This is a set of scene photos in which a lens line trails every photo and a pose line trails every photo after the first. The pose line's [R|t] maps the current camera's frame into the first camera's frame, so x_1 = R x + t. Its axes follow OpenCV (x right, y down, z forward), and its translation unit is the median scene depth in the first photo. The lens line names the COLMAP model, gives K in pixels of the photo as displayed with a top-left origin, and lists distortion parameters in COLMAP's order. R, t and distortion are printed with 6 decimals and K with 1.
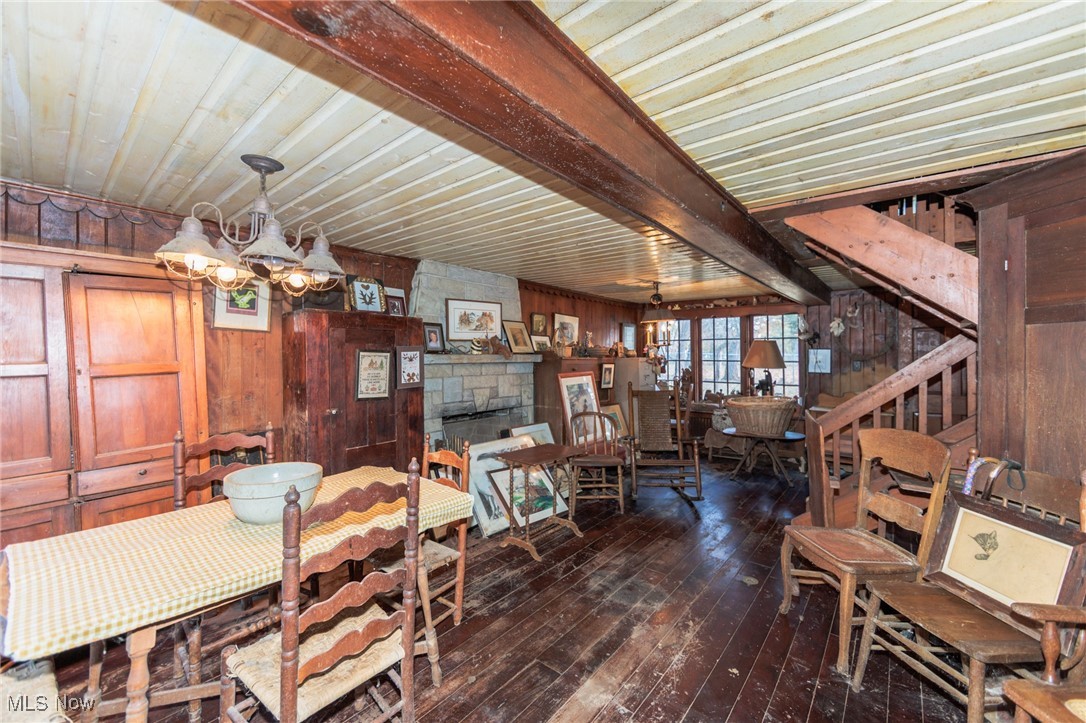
lens RADIAL K [[424.5, 0, 541.2], [0, 424.5, 356.1], [0, 0, 1]] dist [-0.004738, 0.000510]
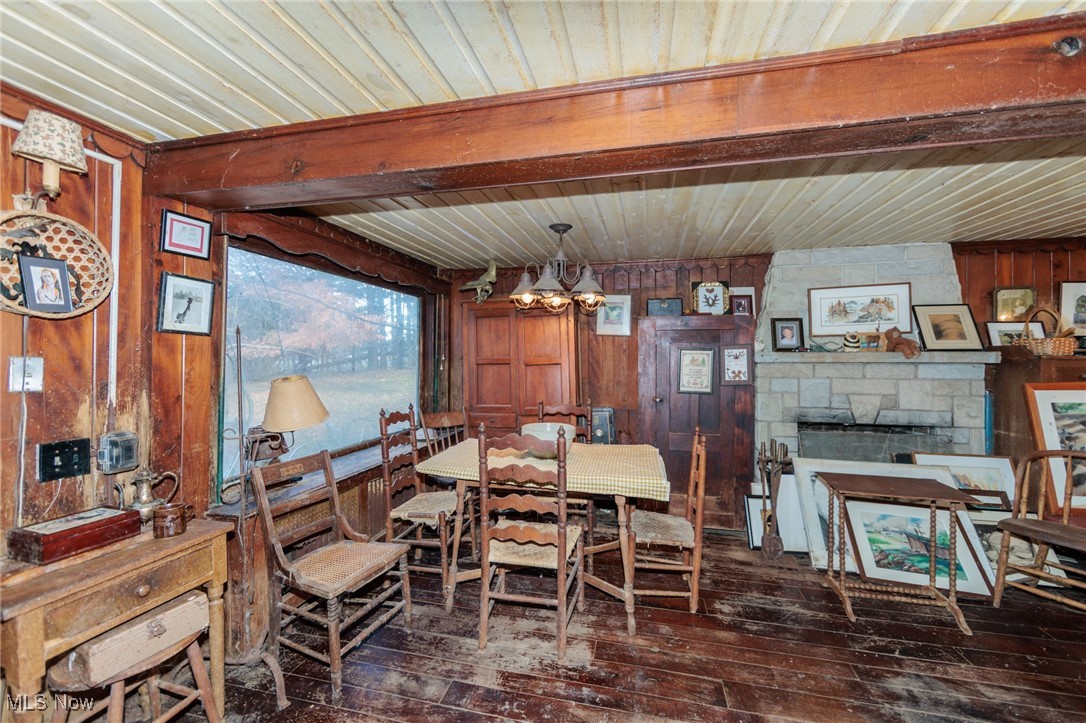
lens RADIAL K [[424.5, 0, 551.1], [0, 424.5, 357.0], [0, 0, 1]] dist [-0.004738, 0.000510]
pose [[0.452864, -0.000135, -0.891580, 0.363693], [-0.002589, 0.999996, -0.001466, 0.009663], [0.891576, 0.002972, 0.452862, 0.143888]]
